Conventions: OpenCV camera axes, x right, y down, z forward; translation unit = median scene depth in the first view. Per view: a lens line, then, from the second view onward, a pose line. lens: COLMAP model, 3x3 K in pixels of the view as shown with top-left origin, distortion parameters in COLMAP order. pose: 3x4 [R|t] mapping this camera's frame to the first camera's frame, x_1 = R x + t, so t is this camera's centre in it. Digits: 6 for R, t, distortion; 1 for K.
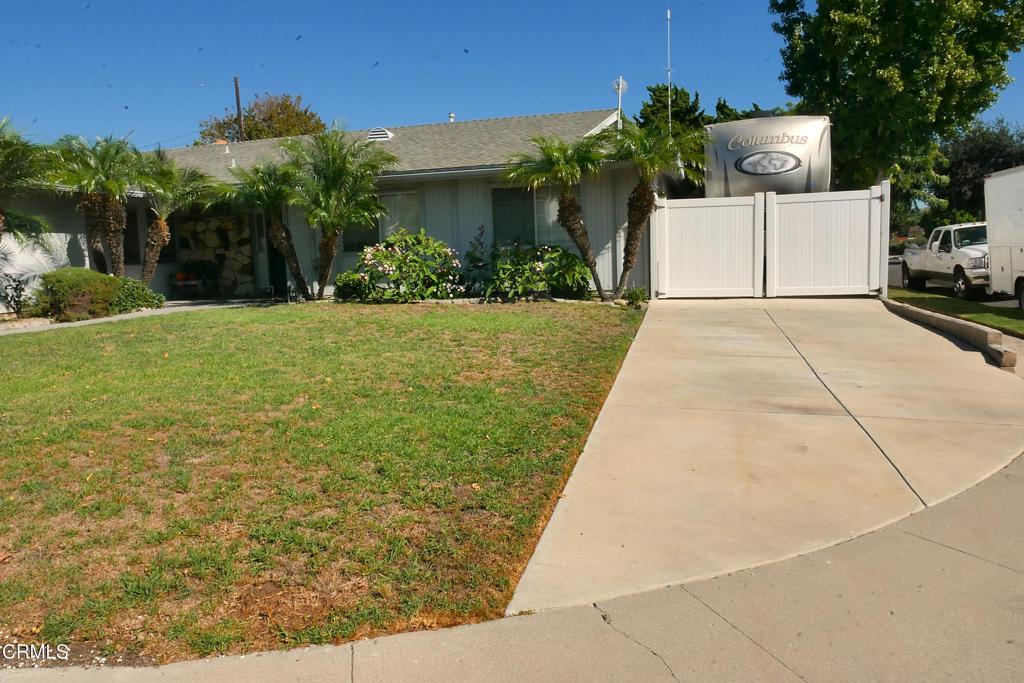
lens RADIAL K [[717.6, 0, 512.2], [0, 717.6, 343.7], [0, 0, 1]] dist [-0.034031, 0.019595]
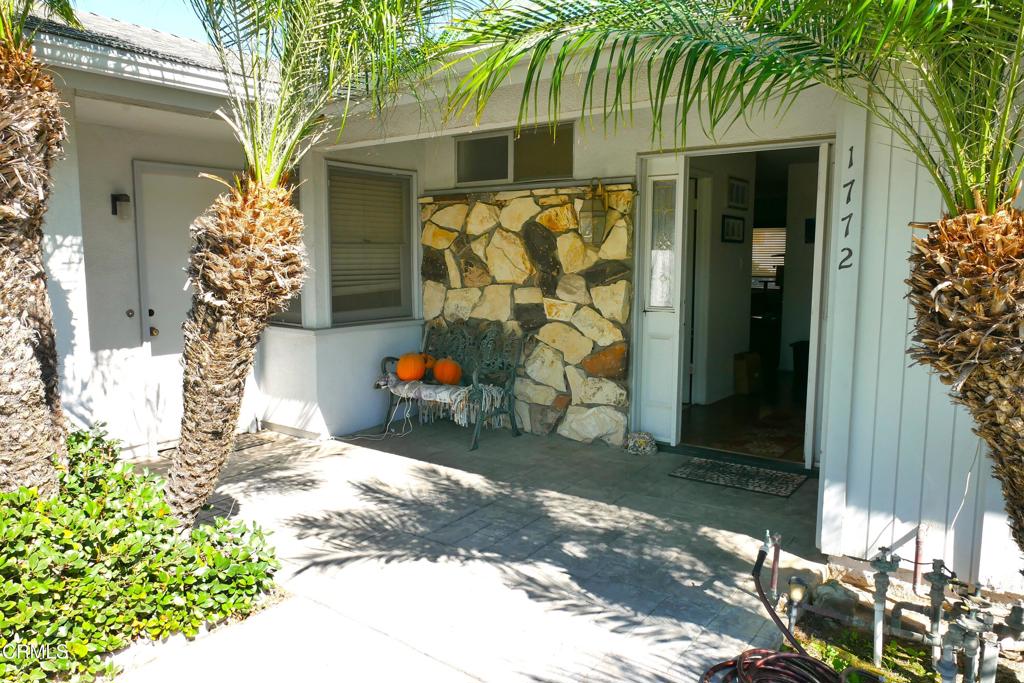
lens RADIAL K [[717.6, 0, 512.8], [0, 717.6, 341.3], [0, 0, 1]] dist [-0.034031, 0.019595]
pose [[0.925976, 0.080752, -0.368846, -0.386633], [-0.081965, 0.996558, 0.012408, -0.148255], [0.368578, 0.018743, 0.929408, 0.913265]]
